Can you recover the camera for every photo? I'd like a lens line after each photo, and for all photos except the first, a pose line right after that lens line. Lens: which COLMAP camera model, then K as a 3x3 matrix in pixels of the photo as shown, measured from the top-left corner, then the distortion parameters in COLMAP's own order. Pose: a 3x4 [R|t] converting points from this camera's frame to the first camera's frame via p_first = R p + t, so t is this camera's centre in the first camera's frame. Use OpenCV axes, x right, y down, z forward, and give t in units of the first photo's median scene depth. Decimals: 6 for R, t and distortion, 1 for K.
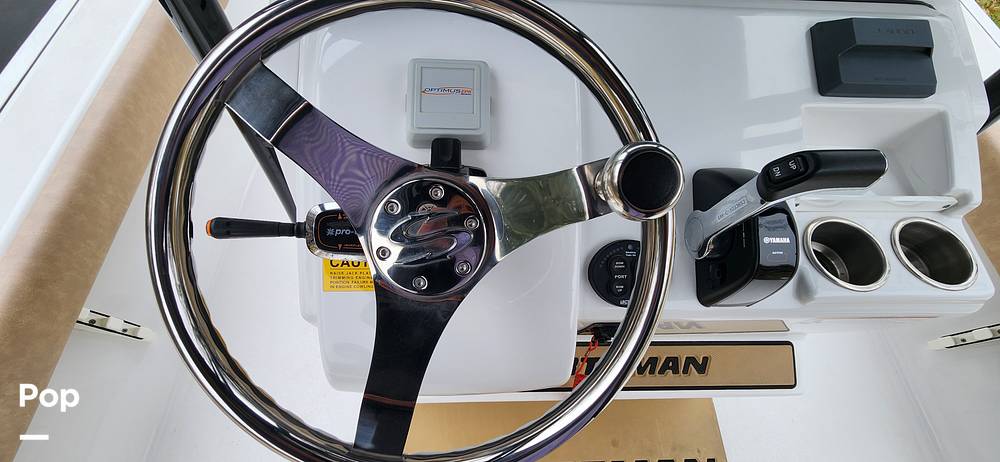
lens RADIAL K [[406.2, 0, 501.4], [0, 406.2, 229.5], [0, 0, 1]] dist [0.001748, -0.000831]
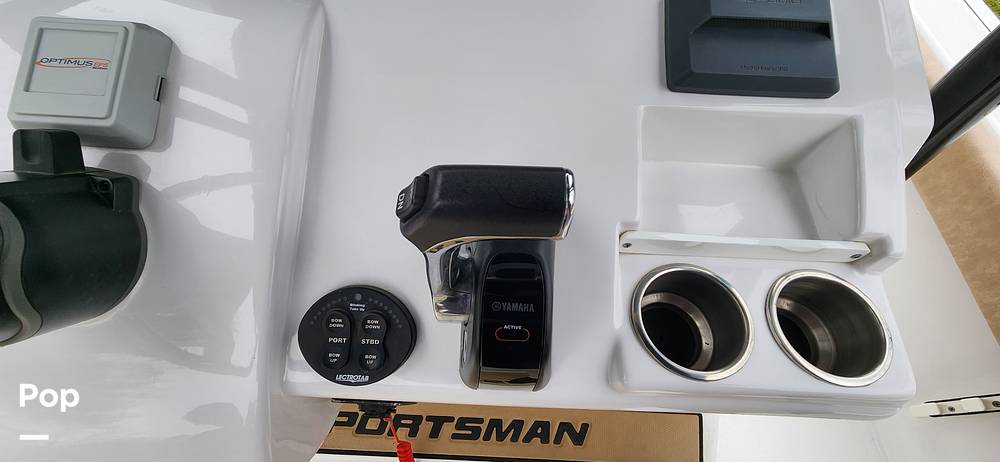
lens RADIAL K [[406.2, 0, 498.7], [0, 406.2, 232.3], [0, 0, 1]] dist [0.001748, -0.000831]
pose [[0.997916, 0.043300, -0.047844, 0.517299], [-0.044023, 0.998930, -0.014160, -0.060374], [0.047179, 0.016237, 0.998754, 0.280037]]
